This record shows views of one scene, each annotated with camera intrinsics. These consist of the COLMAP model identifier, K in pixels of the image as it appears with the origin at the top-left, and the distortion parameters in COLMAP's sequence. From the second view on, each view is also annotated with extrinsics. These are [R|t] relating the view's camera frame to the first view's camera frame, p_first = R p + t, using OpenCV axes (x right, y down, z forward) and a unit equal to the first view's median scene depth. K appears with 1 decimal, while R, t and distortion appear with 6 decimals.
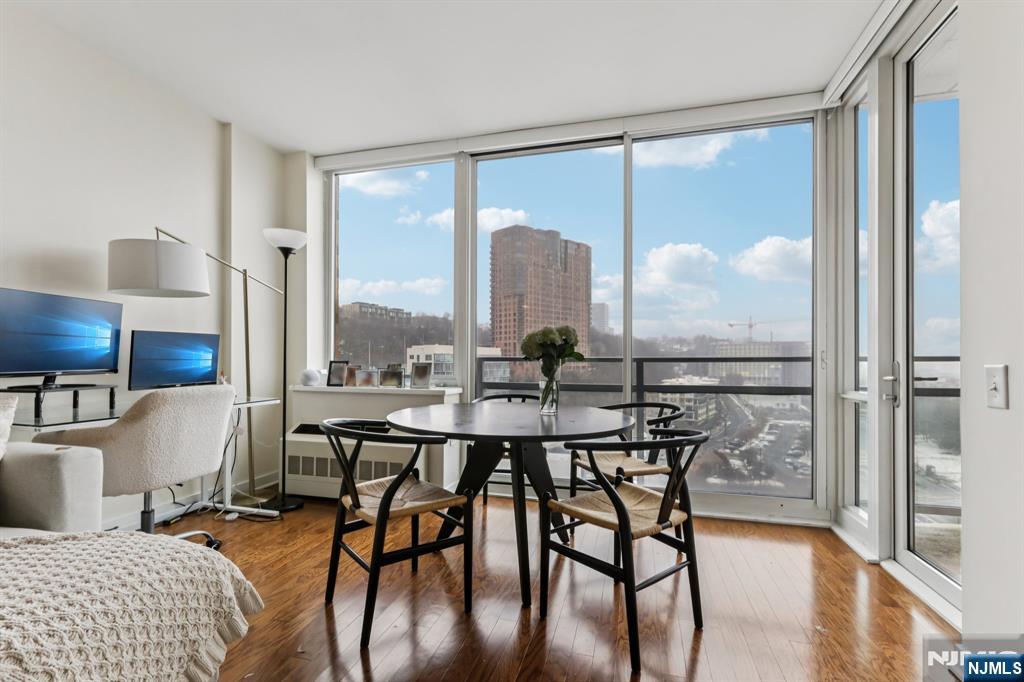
lens RADIAL K [[464.8, 0, 515.1], [0, 464.8, 359.3], [0, 0, 1]] dist [0.000911, 0.000275]
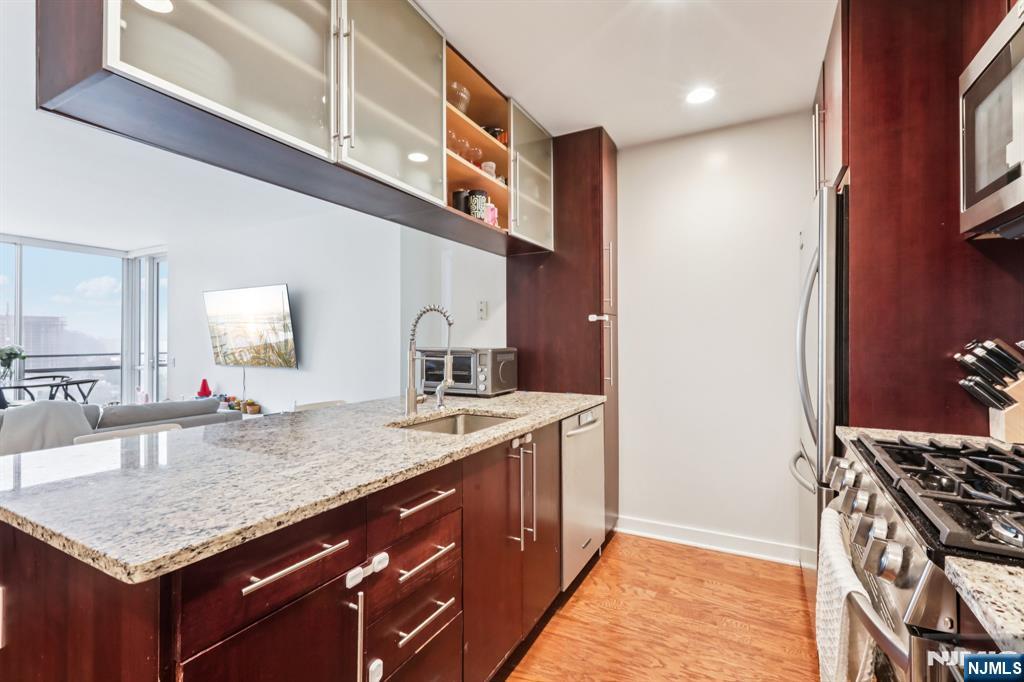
lens RADIAL K [[461.5, 0, 513.5], [0, 461.5, 339.2], [0, 0, 1]] dist [0.000706, 0.001181]
pose [[0.234551, 0.002441, 0.972101, -1.294864], [-0.002312, 0.999995, -0.001953, -0.083582], [-0.972101, -0.001790, 0.234555, -1.649994]]
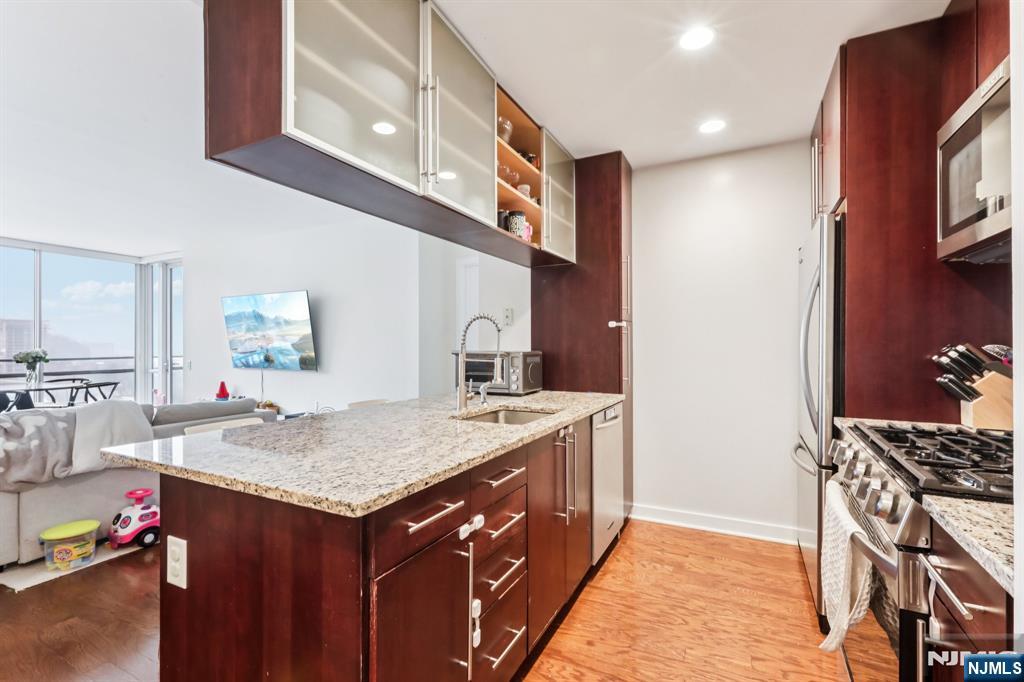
lens RADIAL K [[460.2, 0, 510.9], [0, 460.2, 345.8], [0, 0, 1]] dist [0.000188, 0.001308]
pose [[0.218252, -0.003131, 0.975887, -1.400329], [-0.002860, 0.999989, 0.003848, -0.083805], [-0.975888, -0.003631, 0.218240, -1.592205]]
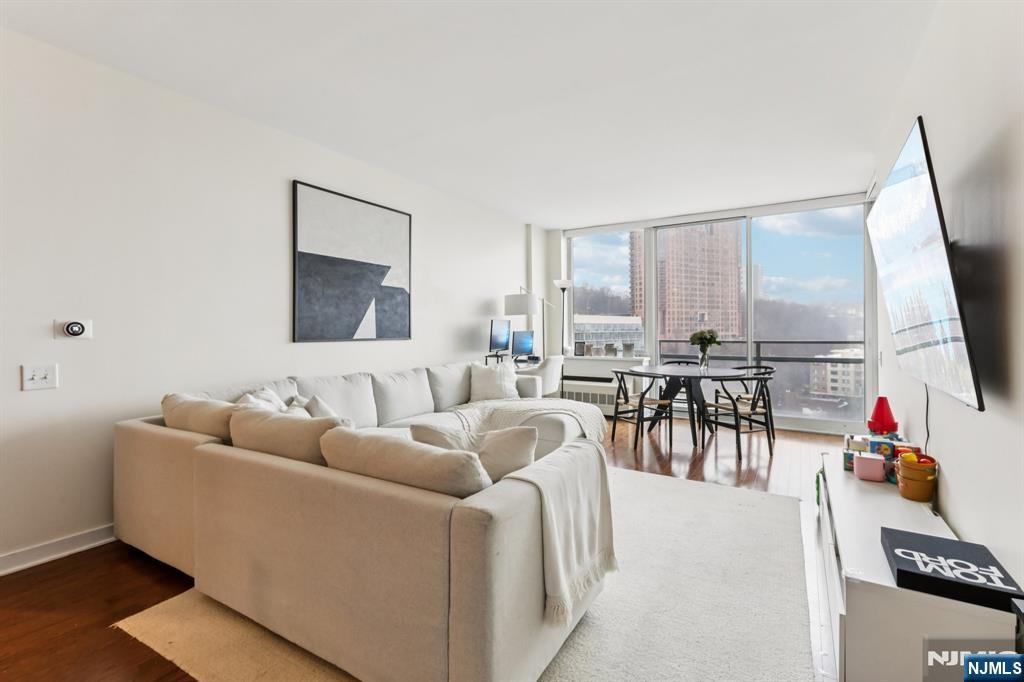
lens RADIAL K [[465.2, 0, 518.1], [0, 465.2, 327.2], [0, 0, 1]] dist [-0.000936, 0.000261]
pose [[0.958868, -0.008828, -0.283716, -0.111469], [0.008159, 0.999960, -0.003538, -0.063882], [0.283736, 0.001077, 0.958902, -1.053816]]
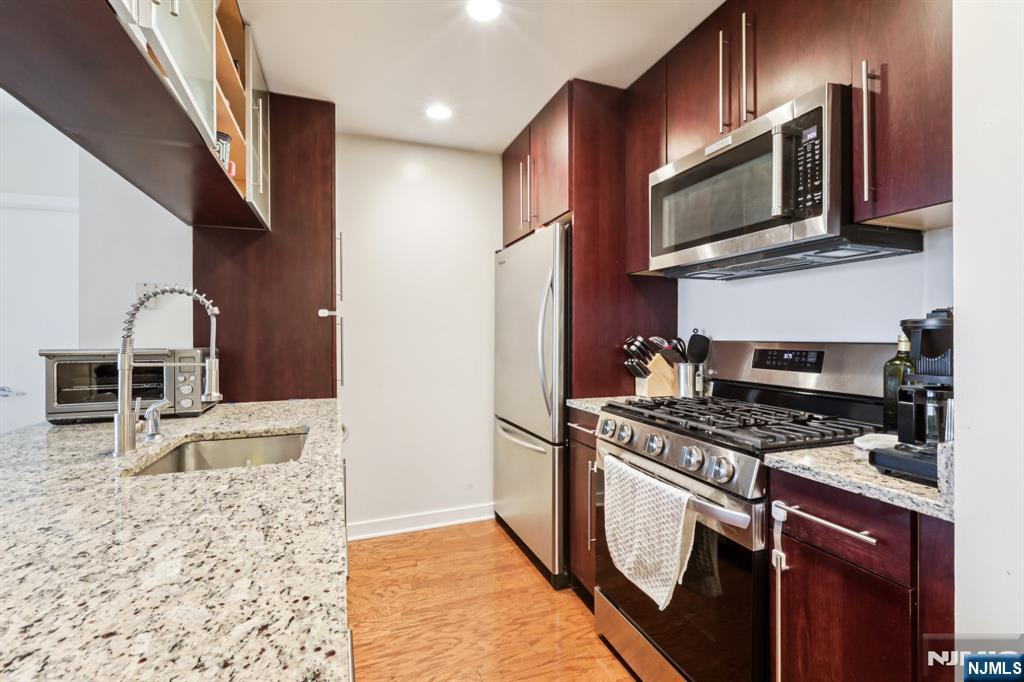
lens RADIAL K [[457.5, 0, 509.6], [0, 457.5, 339.7], [0, 0, 1]] dist [-0.000637, 0.000157]
pose [[-0.573542, 0.000121, 0.819176, -1.228493], [0.001808, 0.999998, 0.001118, -0.080787], [-0.819174, 0.002122, -0.573540, -1.397756]]
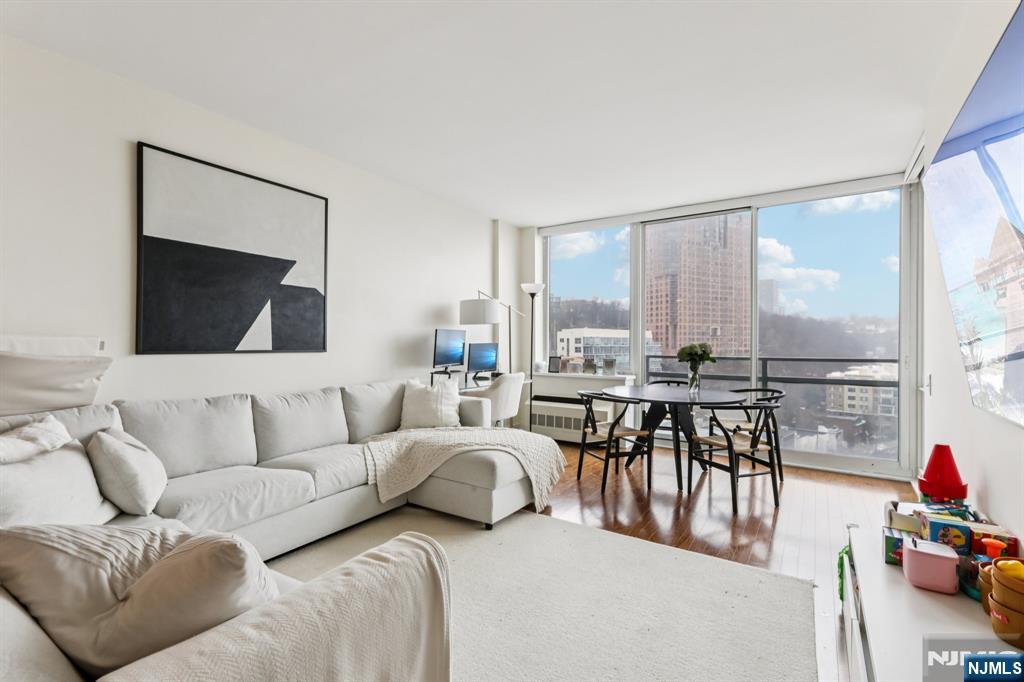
lens RADIAL K [[462.9, 0, 510.1], [0, 462.9, 342.4], [0, 0, 1]] dist [-0.001032, -0.000415]
pose [[0.946936, 0.000603, -0.321420, -0.017781], [-0.000420, 1.000000, 0.000639, -0.058123], [0.321421, -0.000470, 0.946936, -0.692942]]
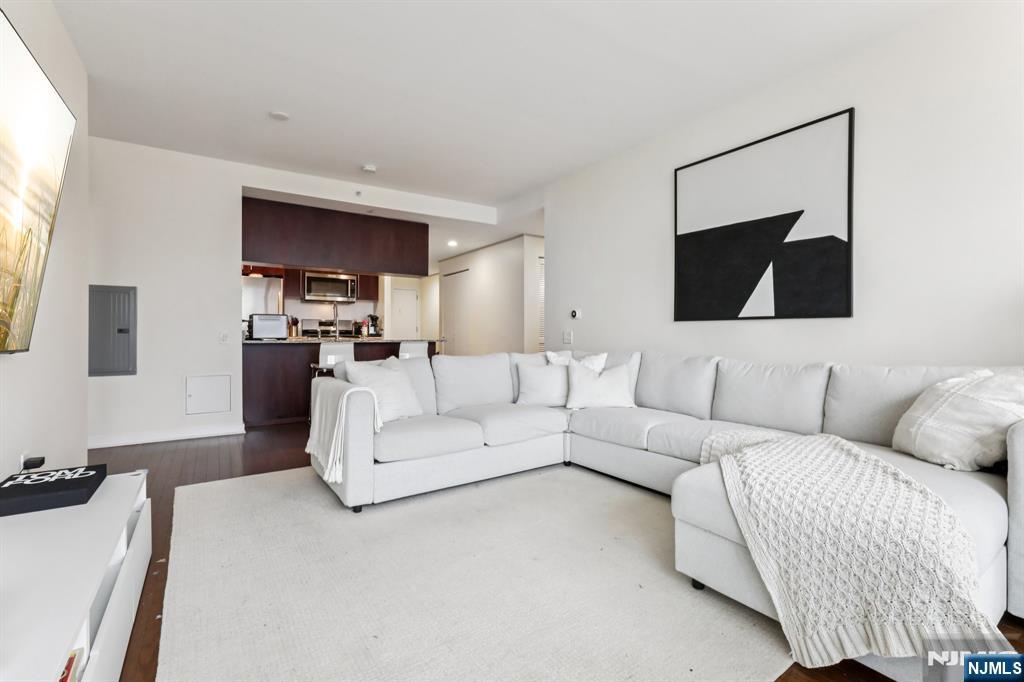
lens RADIAL K [[463.4, 0, 515.3], [0, 463.4, 338.2], [0, 0, 1]] dist [0.000496, 0.000121]
pose [[-0.667796, 0.006660, -0.744314, 0.250315], [0.001022, 0.999967, 0.008031, 0.002874], [0.744343, 0.004602, -0.667781, 0.466501]]
